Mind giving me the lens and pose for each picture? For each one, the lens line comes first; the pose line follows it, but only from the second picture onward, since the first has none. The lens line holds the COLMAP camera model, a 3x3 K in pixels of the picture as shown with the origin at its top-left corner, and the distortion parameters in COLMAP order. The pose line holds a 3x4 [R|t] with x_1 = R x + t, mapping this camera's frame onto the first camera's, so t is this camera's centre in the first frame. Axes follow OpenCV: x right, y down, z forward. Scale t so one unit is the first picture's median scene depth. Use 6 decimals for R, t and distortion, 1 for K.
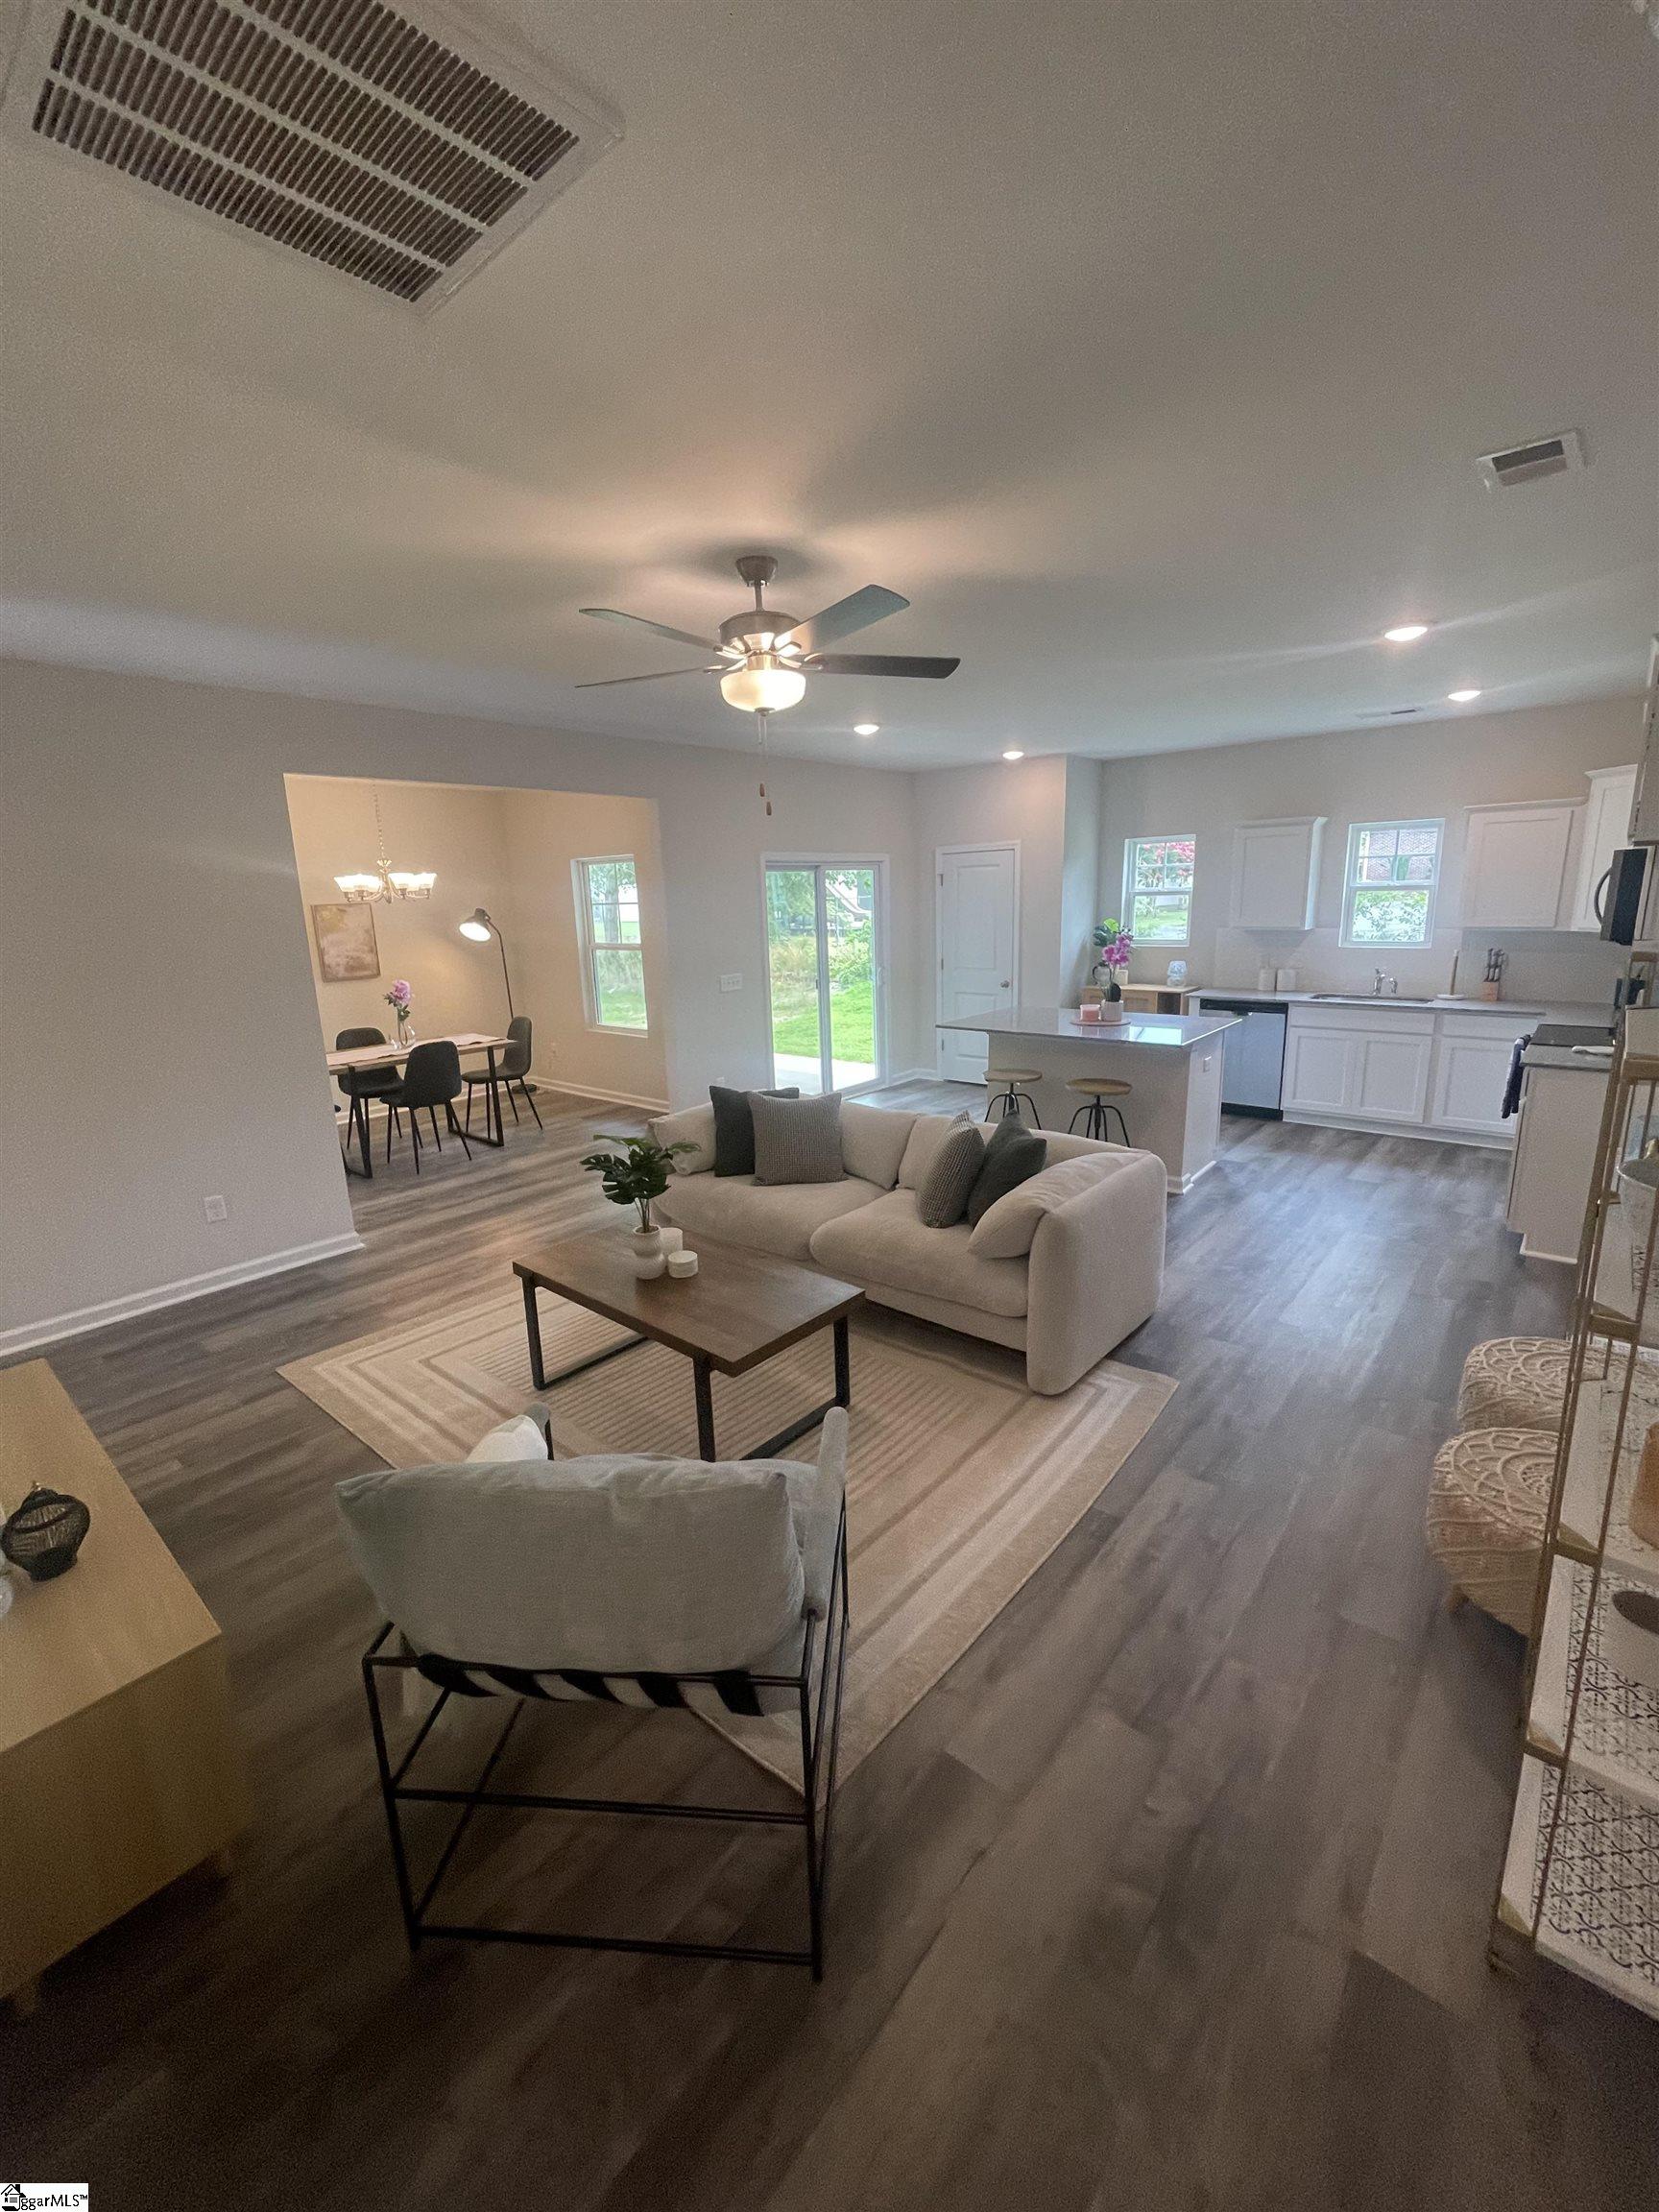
lens RADIAL K [[901.7, 0, 828.7], [0, 901.7, 1091.8], [0, 0, 1]] dist [-0.014799, -0.000141]
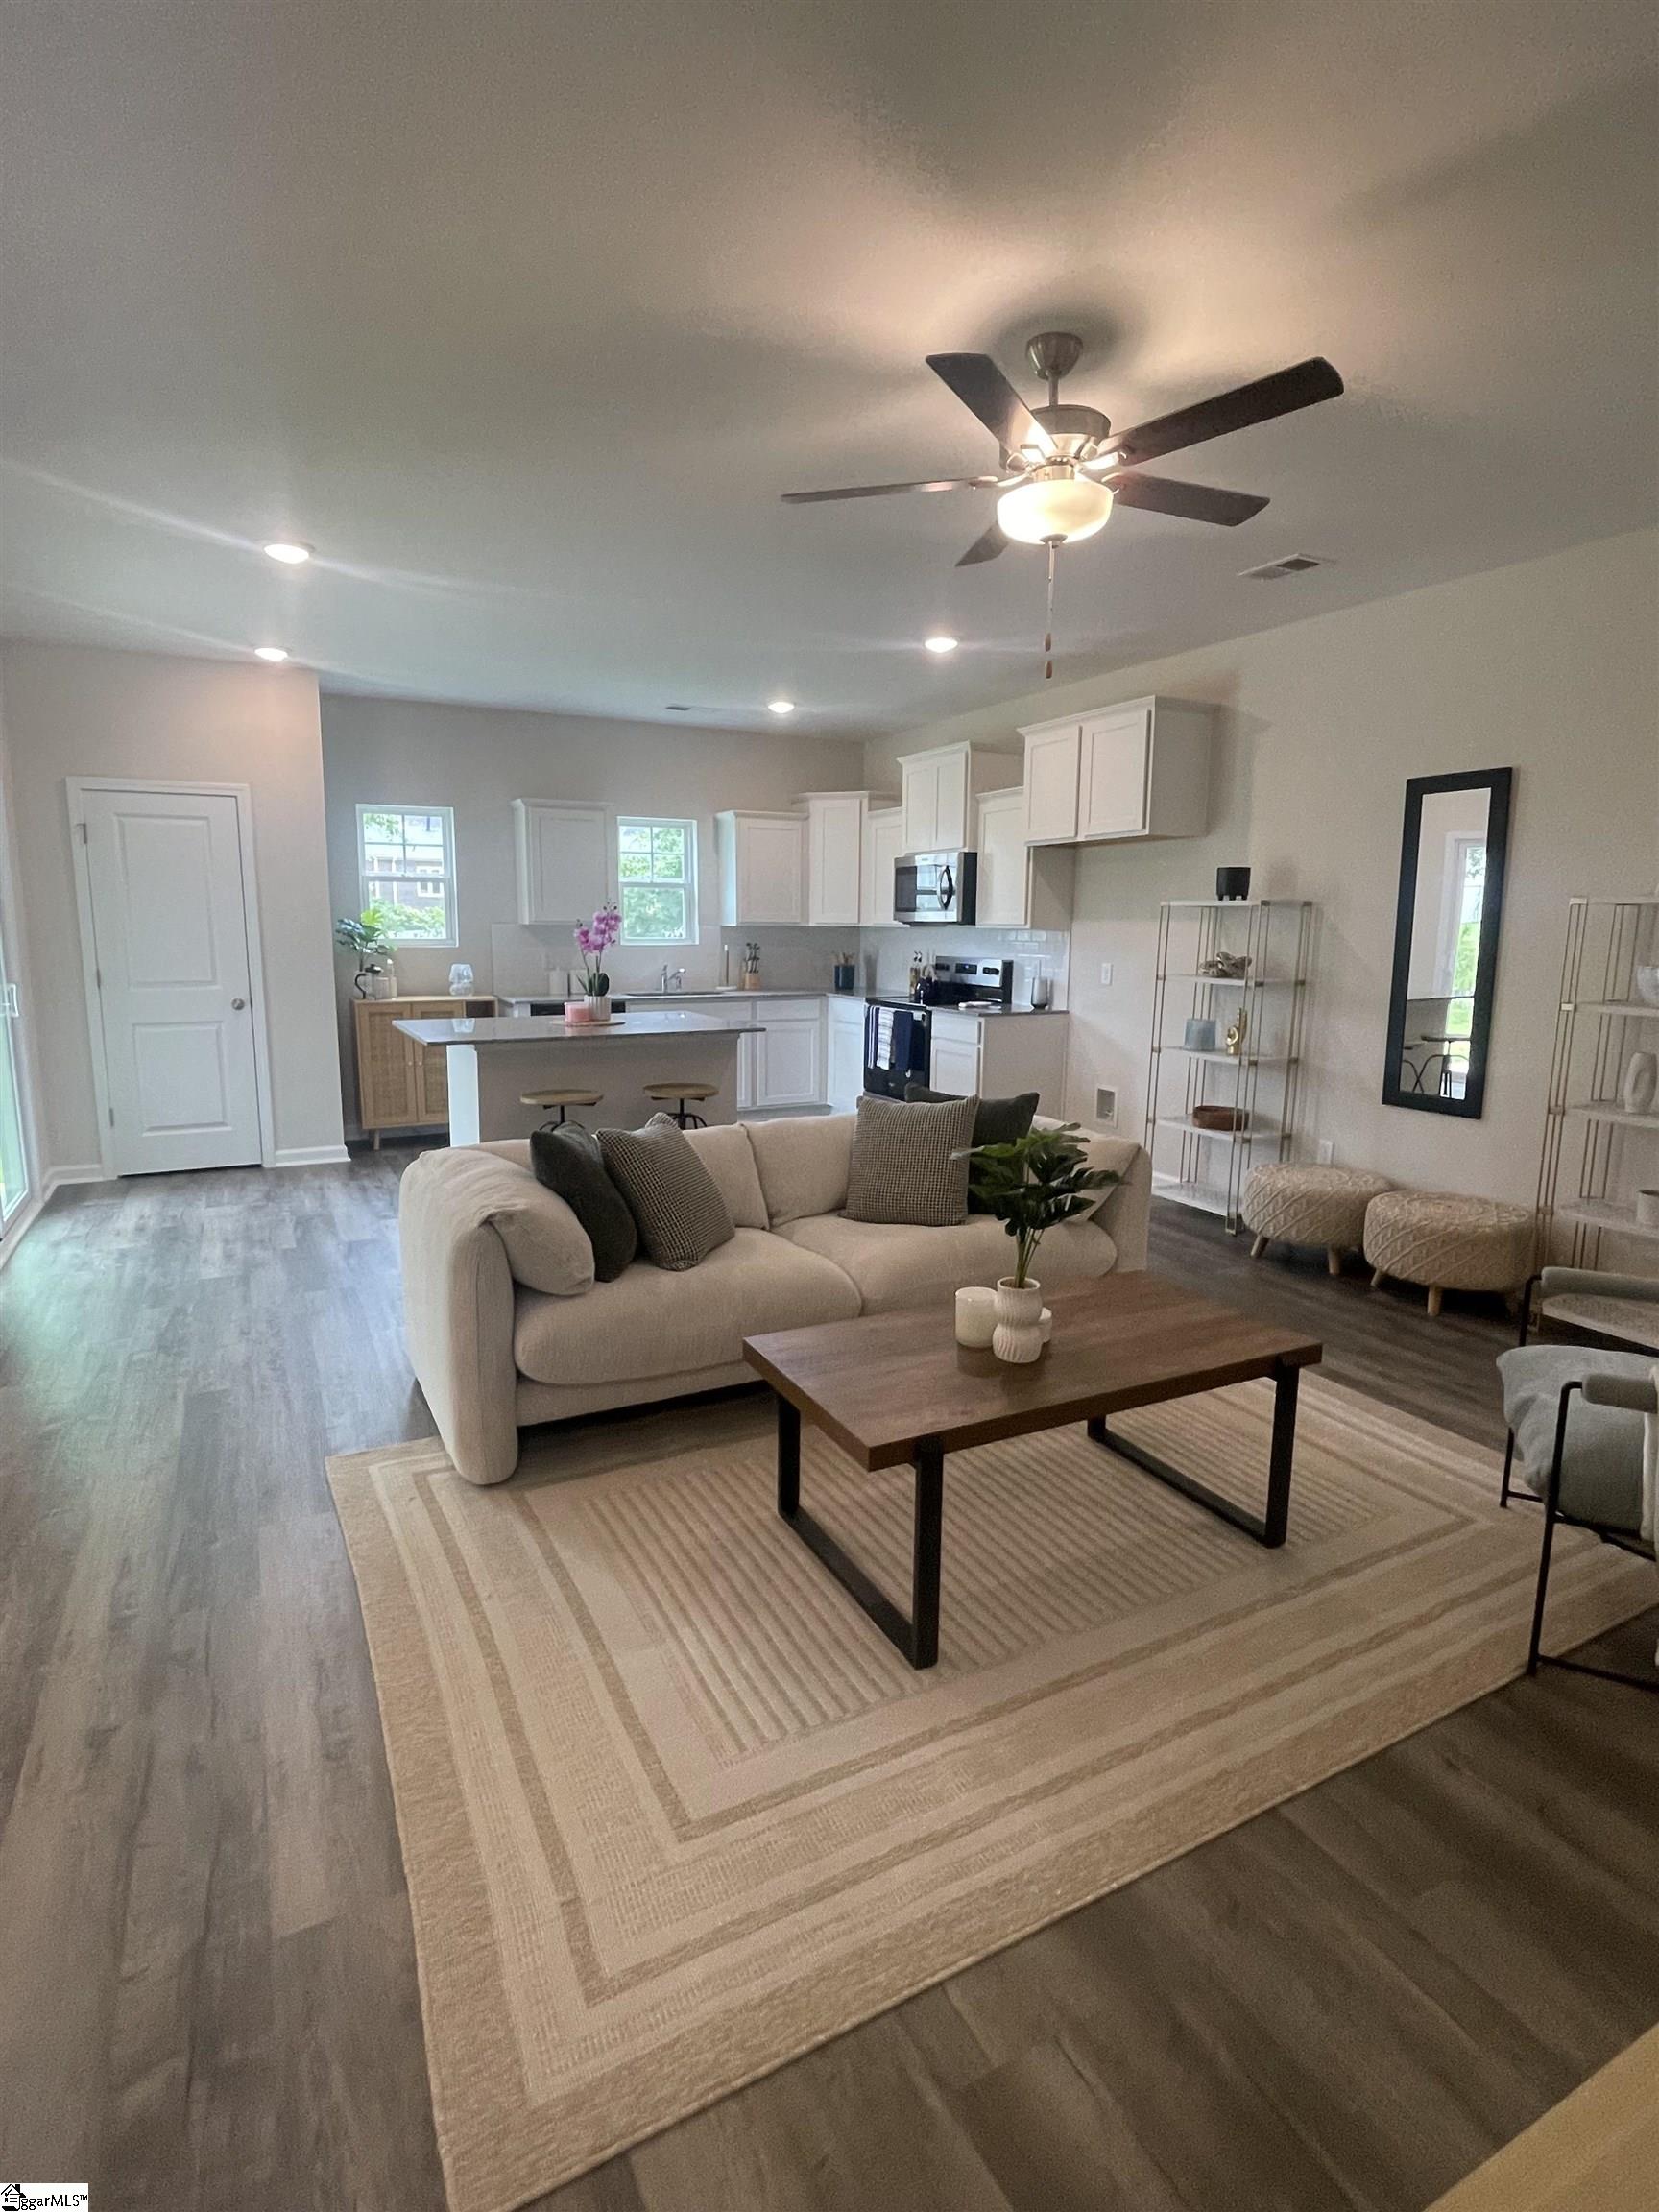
lens RADIAL K [[1099.5, 0, 829.5], [0, 1099.5, 1106.0], [0, 0, 1]] dist [-0.000980, -0.000130]
pose [[0.380350, -0.122578, 0.916683, -0.493180], [0.179391, 0.982131, 0.056897, -0.022187], [-0.907278, 0.142804, 0.395543, 0.411089]]
